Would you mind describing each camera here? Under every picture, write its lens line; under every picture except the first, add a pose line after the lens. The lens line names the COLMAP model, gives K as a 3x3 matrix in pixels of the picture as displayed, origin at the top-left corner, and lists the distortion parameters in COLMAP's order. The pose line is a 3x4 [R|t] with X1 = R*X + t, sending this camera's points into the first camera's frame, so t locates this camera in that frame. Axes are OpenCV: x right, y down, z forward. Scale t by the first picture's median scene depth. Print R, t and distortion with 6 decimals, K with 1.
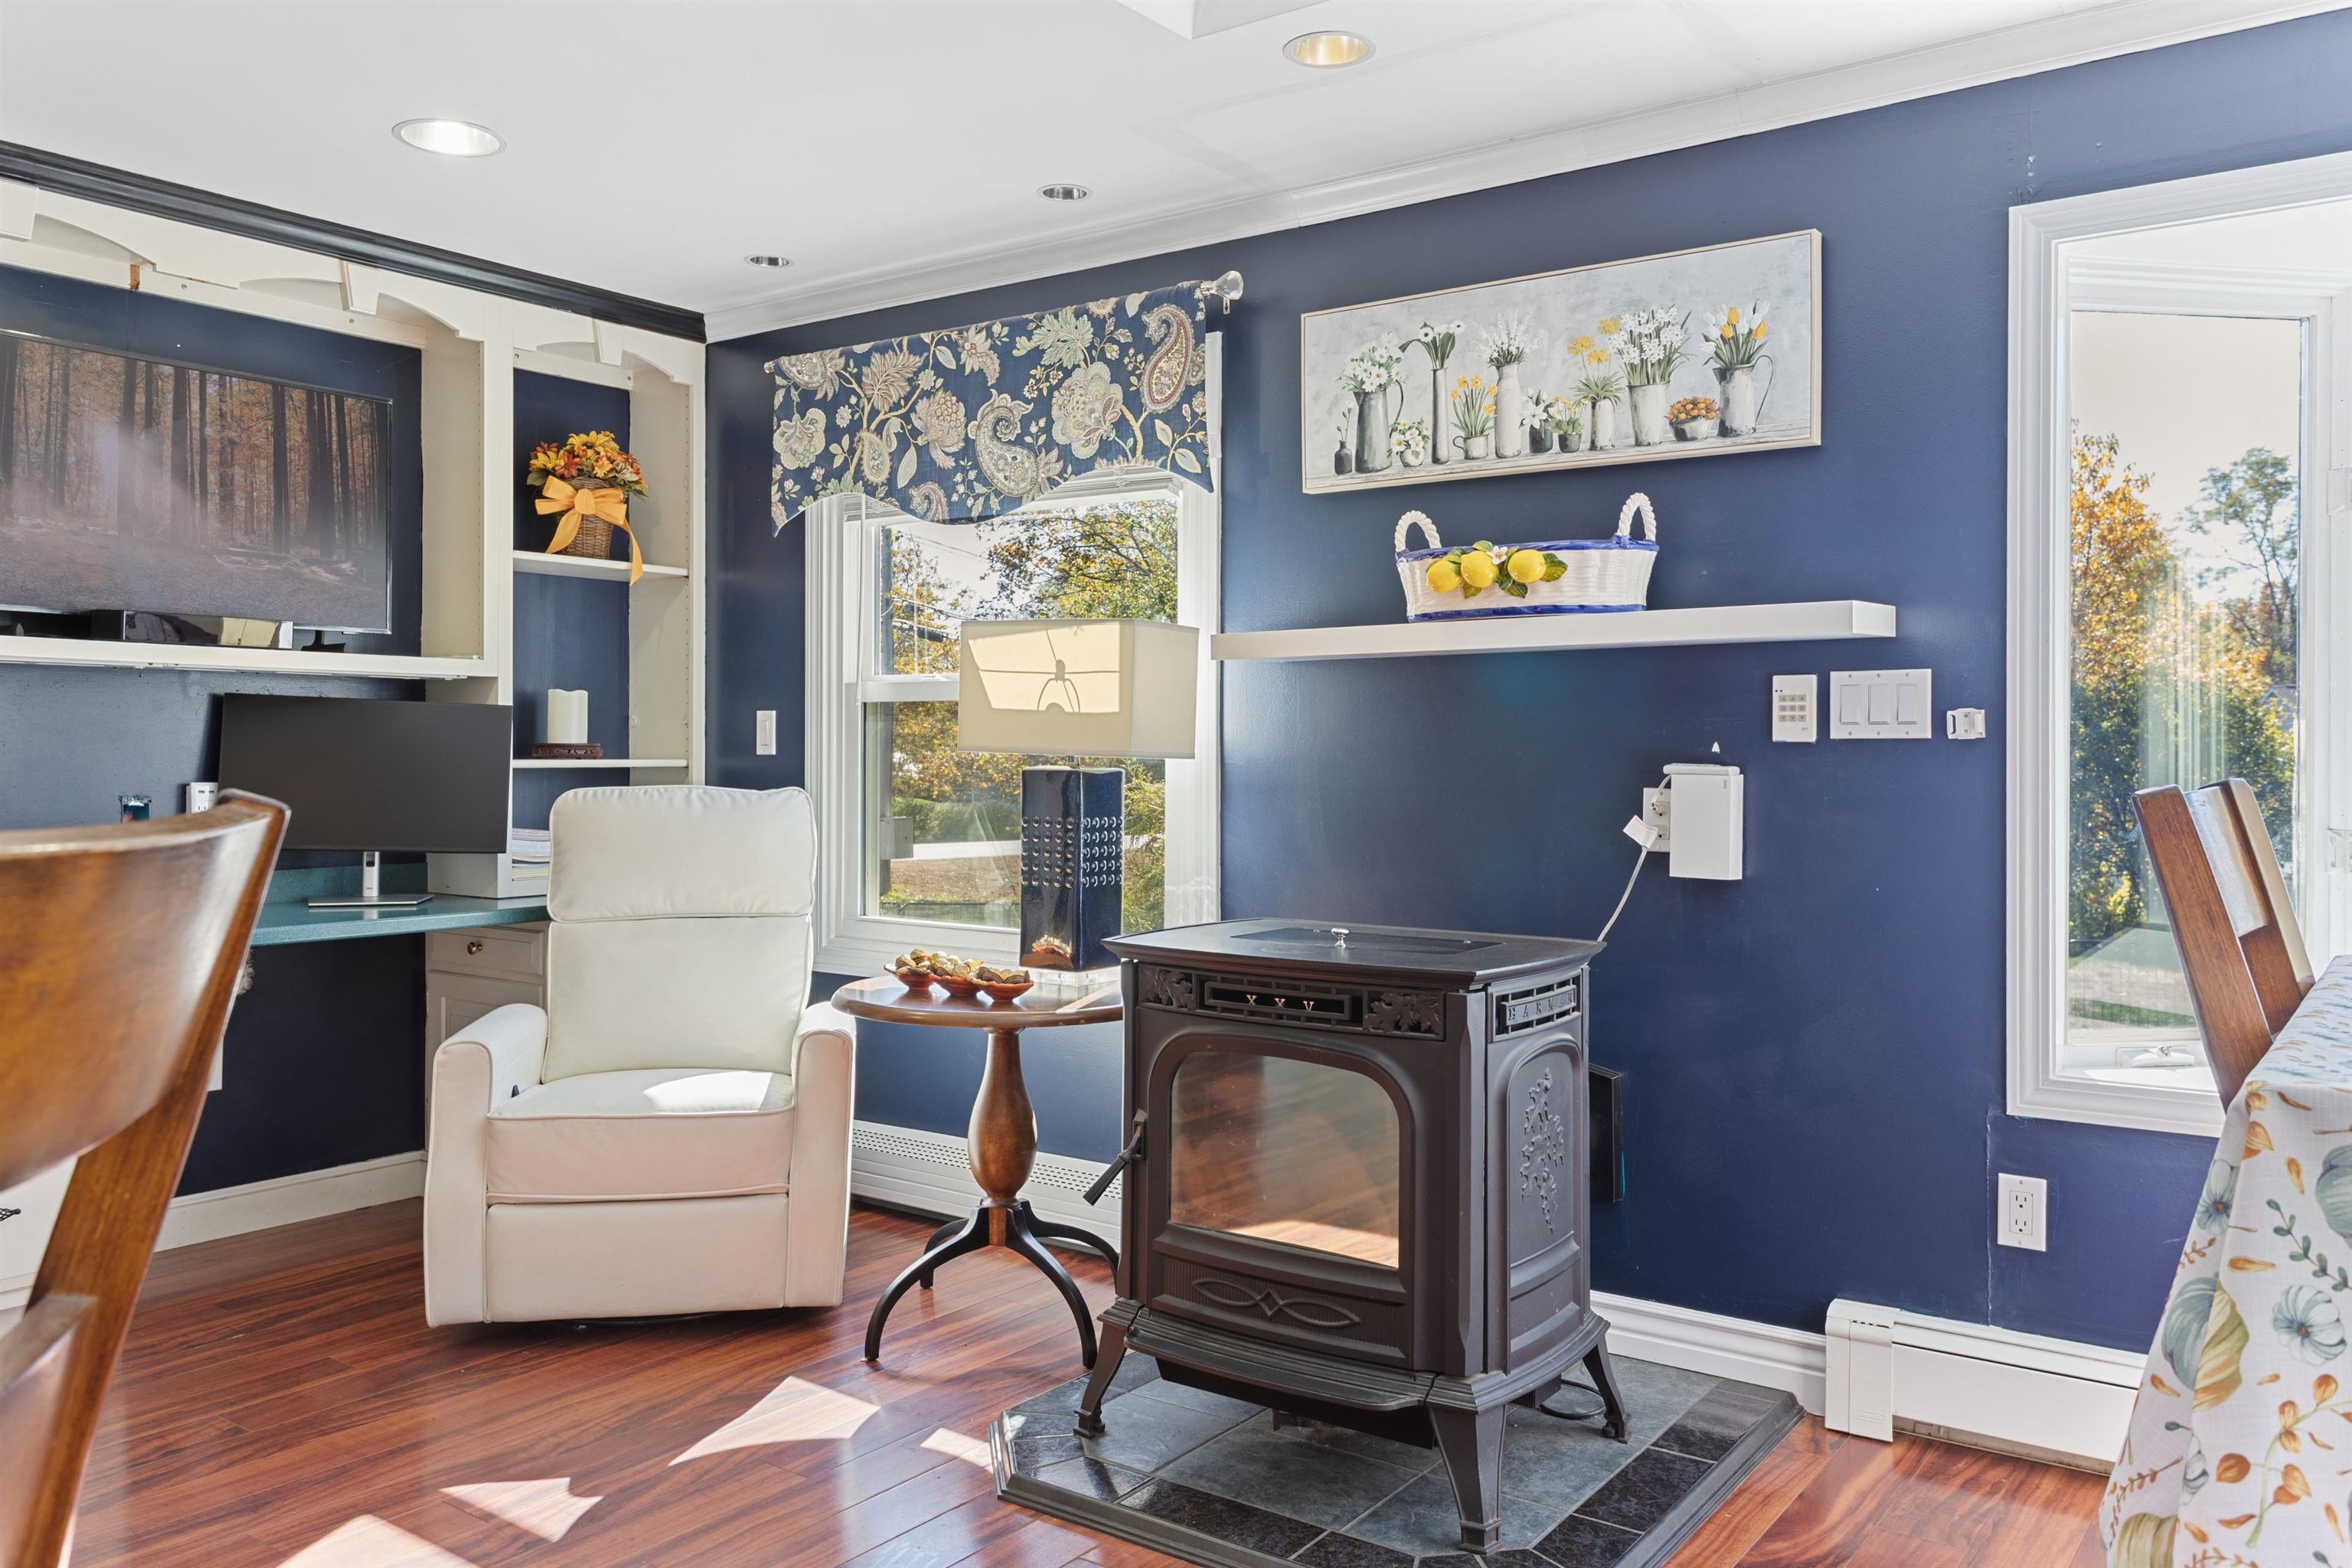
lens RADIAL K [[1747.2, 0, 1180.7], [0, 1747.2, 751.9], [0, 0, 1]] dist [-0.004507, -0.003531]
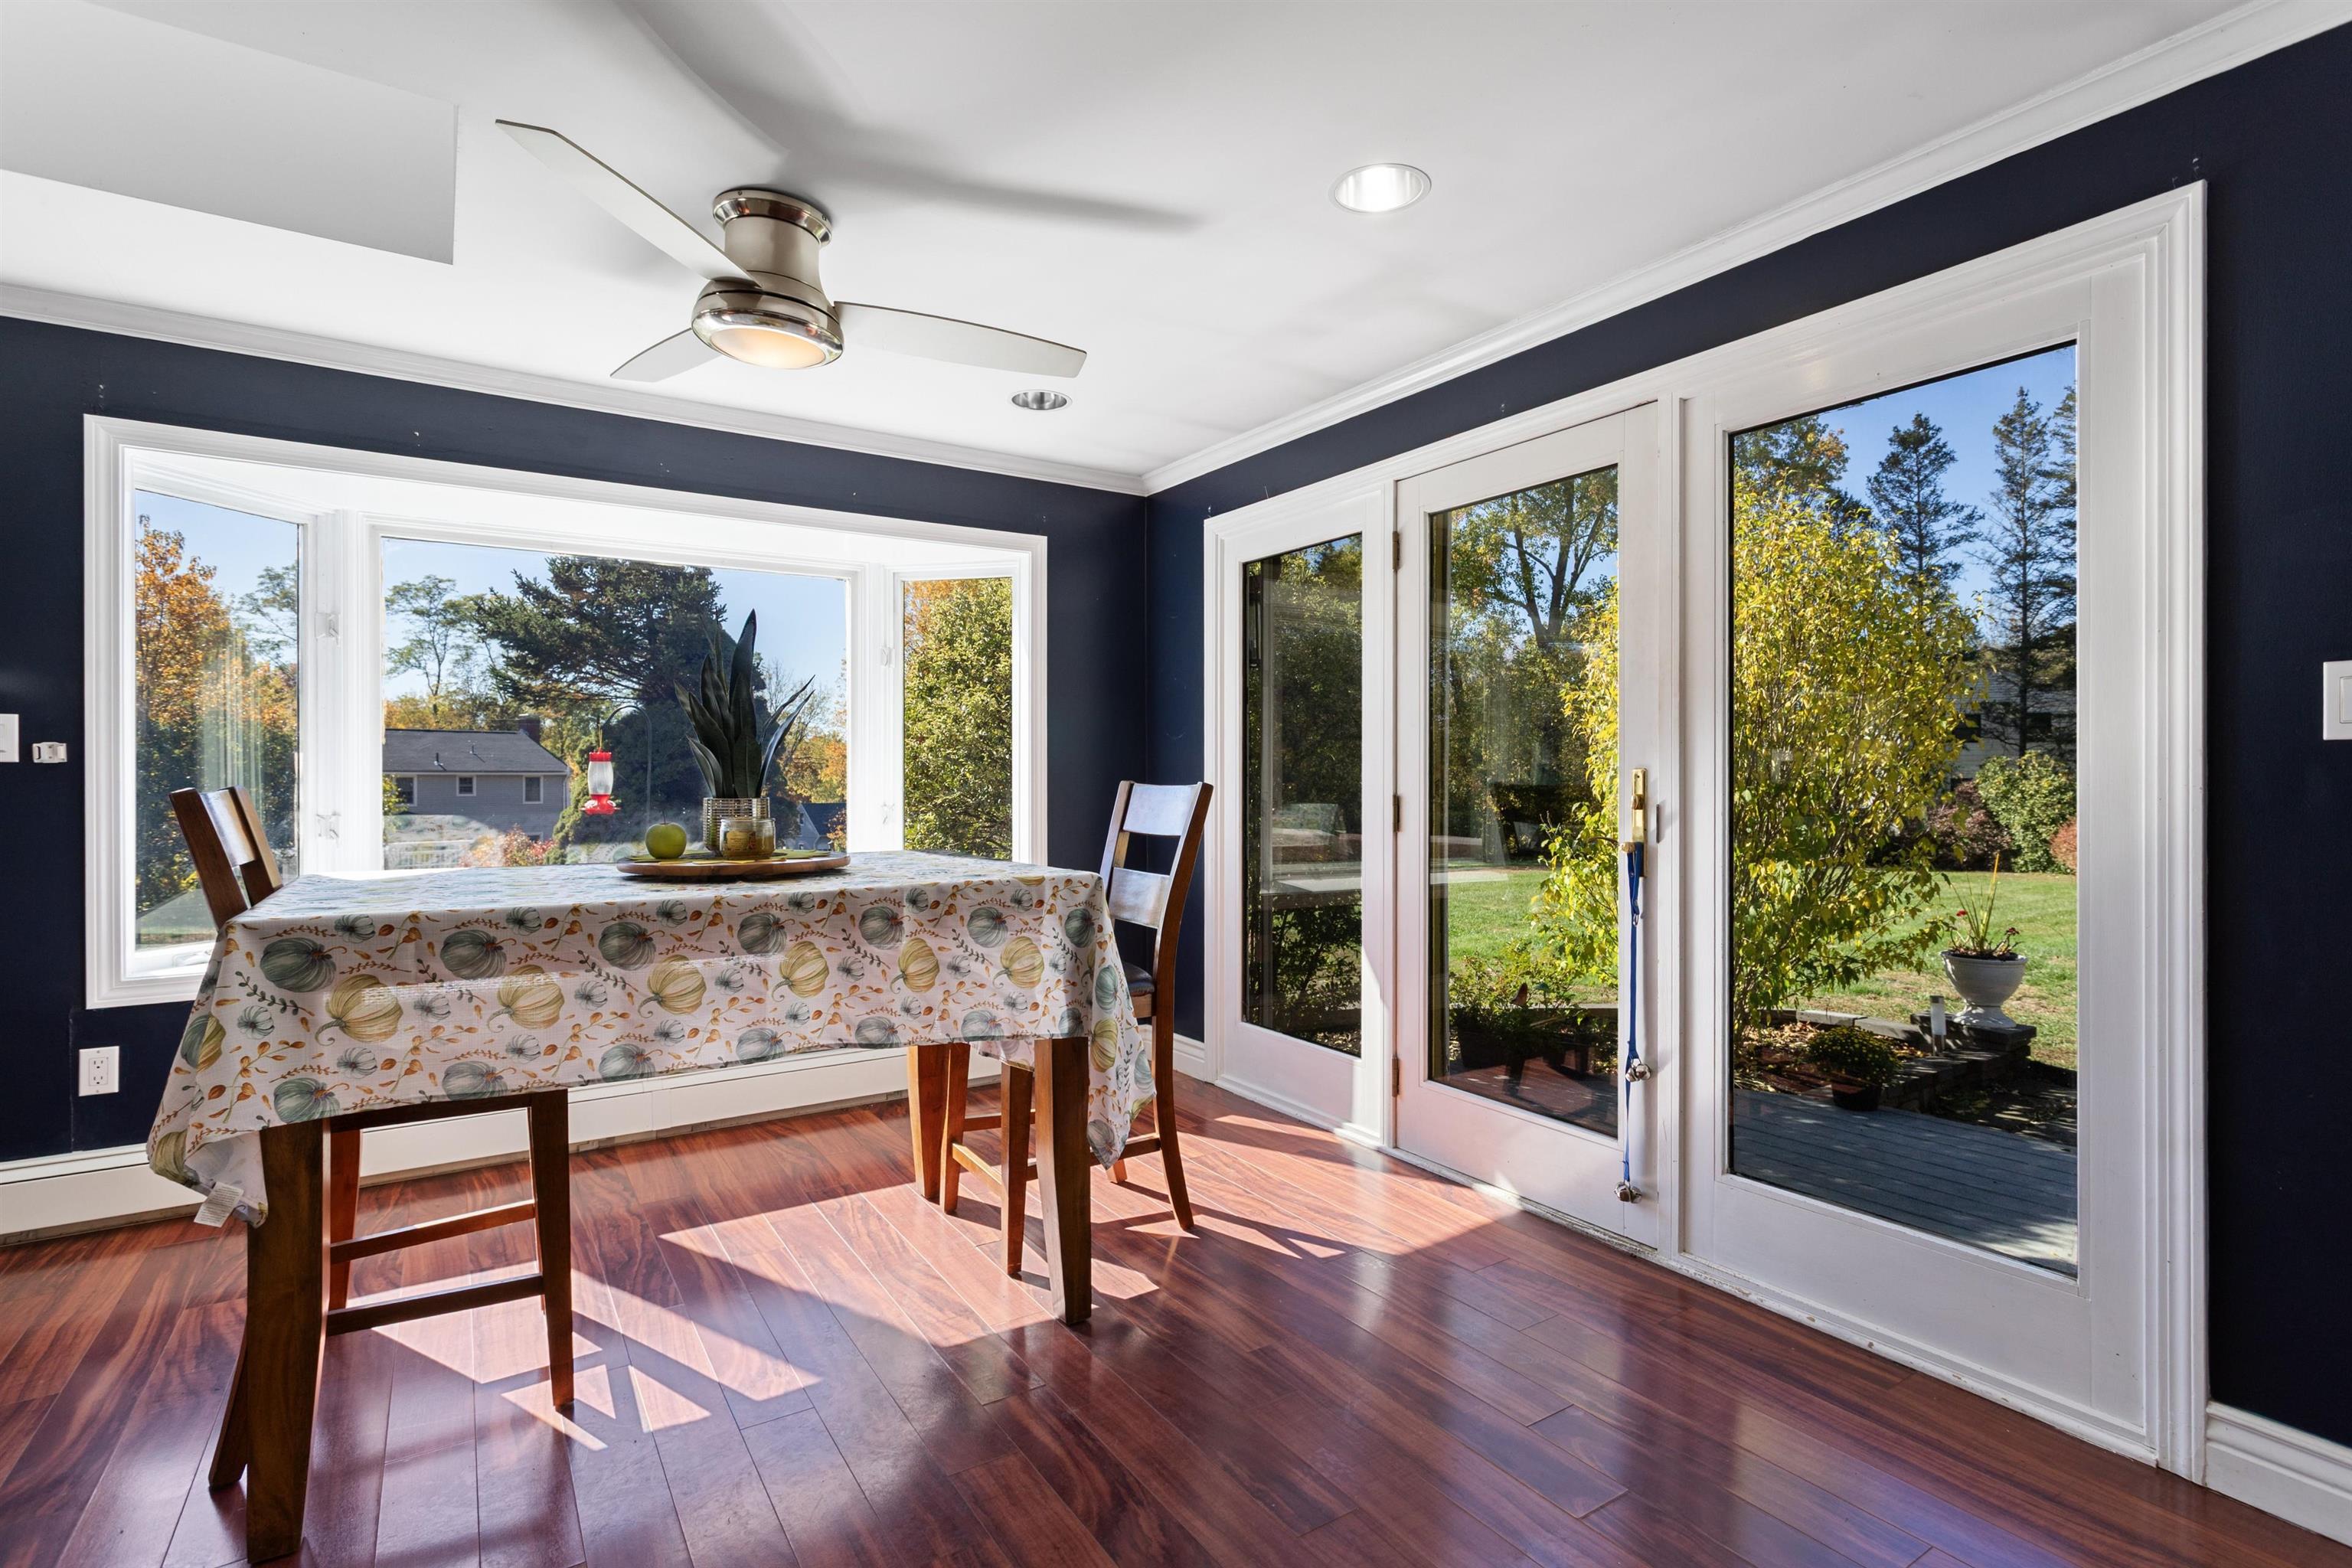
lens RADIAL K [[1125.3, 0, 1176.2], [0, 1125.3, 775.3], [0, 0, 1]] dist [0.005103, 0.001333]
pose [[0.353009, -0.004303, 0.935610, -0.095088], [0.000767, 0.999990, 0.004309, -0.000375], [-0.935620, -0.000804, 0.353008, -0.198857]]
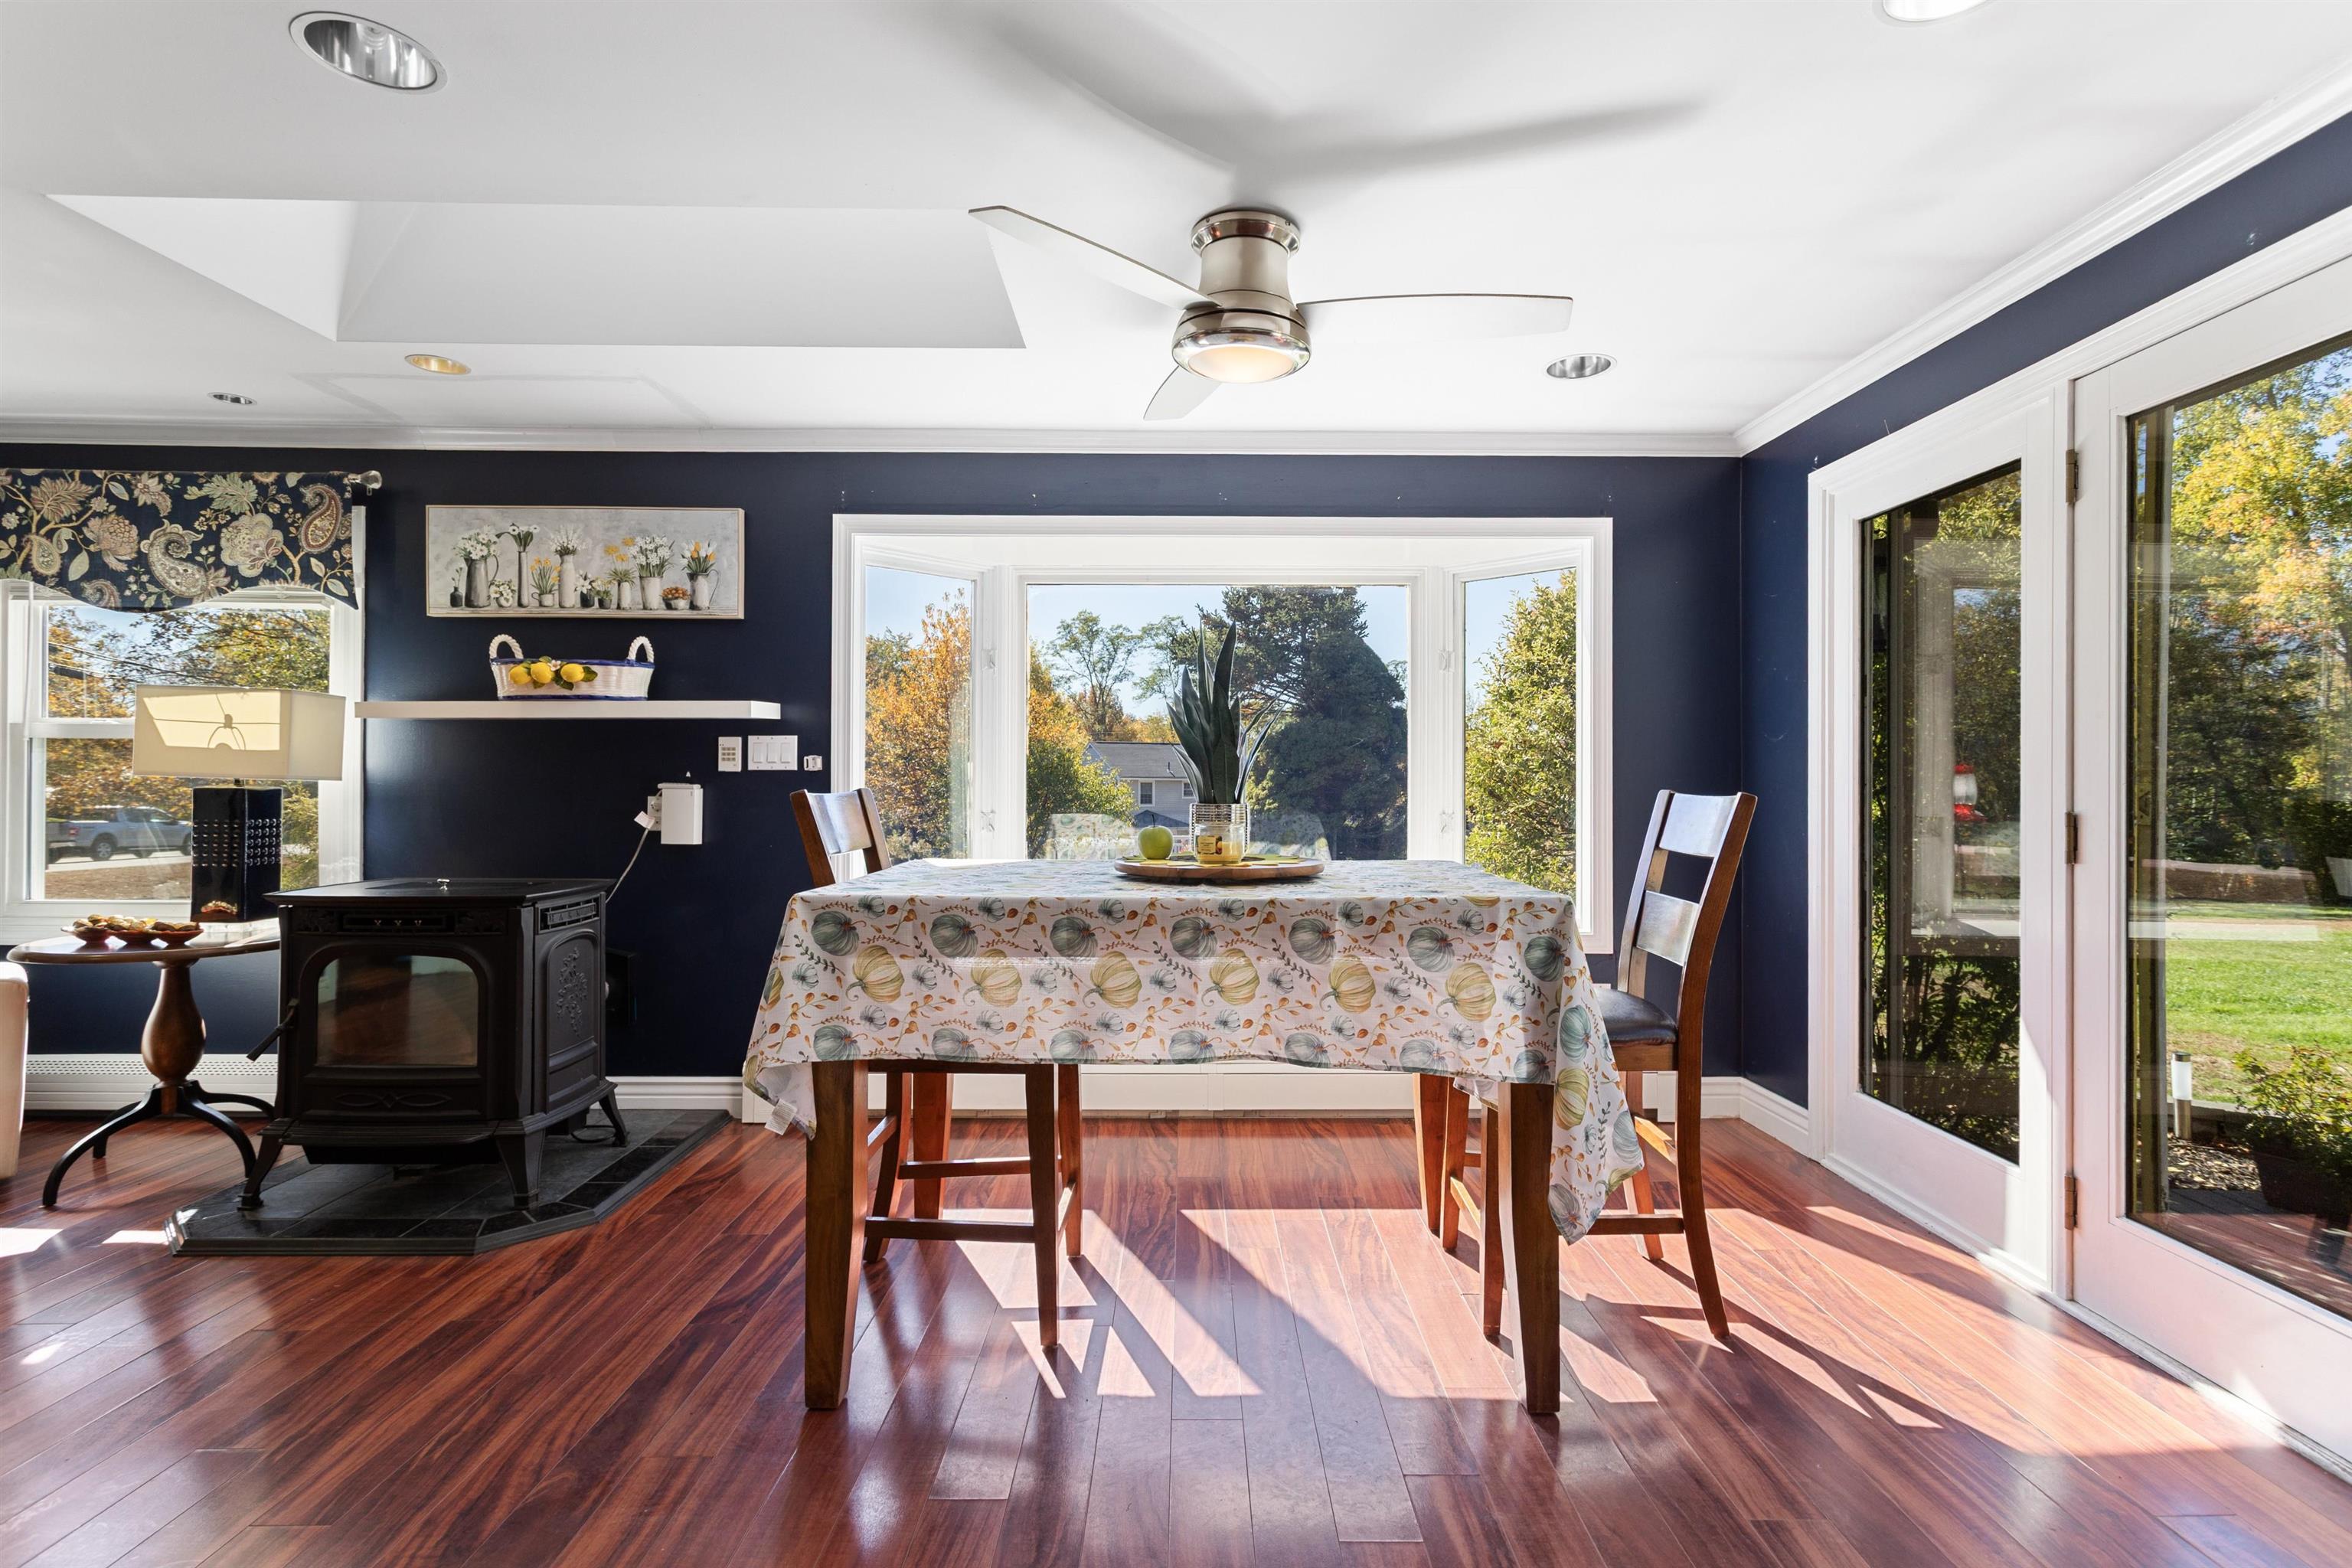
lens RADIAL K [[1120.9, 0, 1193.0], [0, 1120.9, 773.1], [0, 0, 1]] dist [0.001267, 0.000859]
pose [[0.799330, 0.003667, 0.600881, 0.014055], [-0.001770, 0.999991, -0.003748, -0.000404], [-0.600889, 0.001932, 0.799330, -0.262017]]
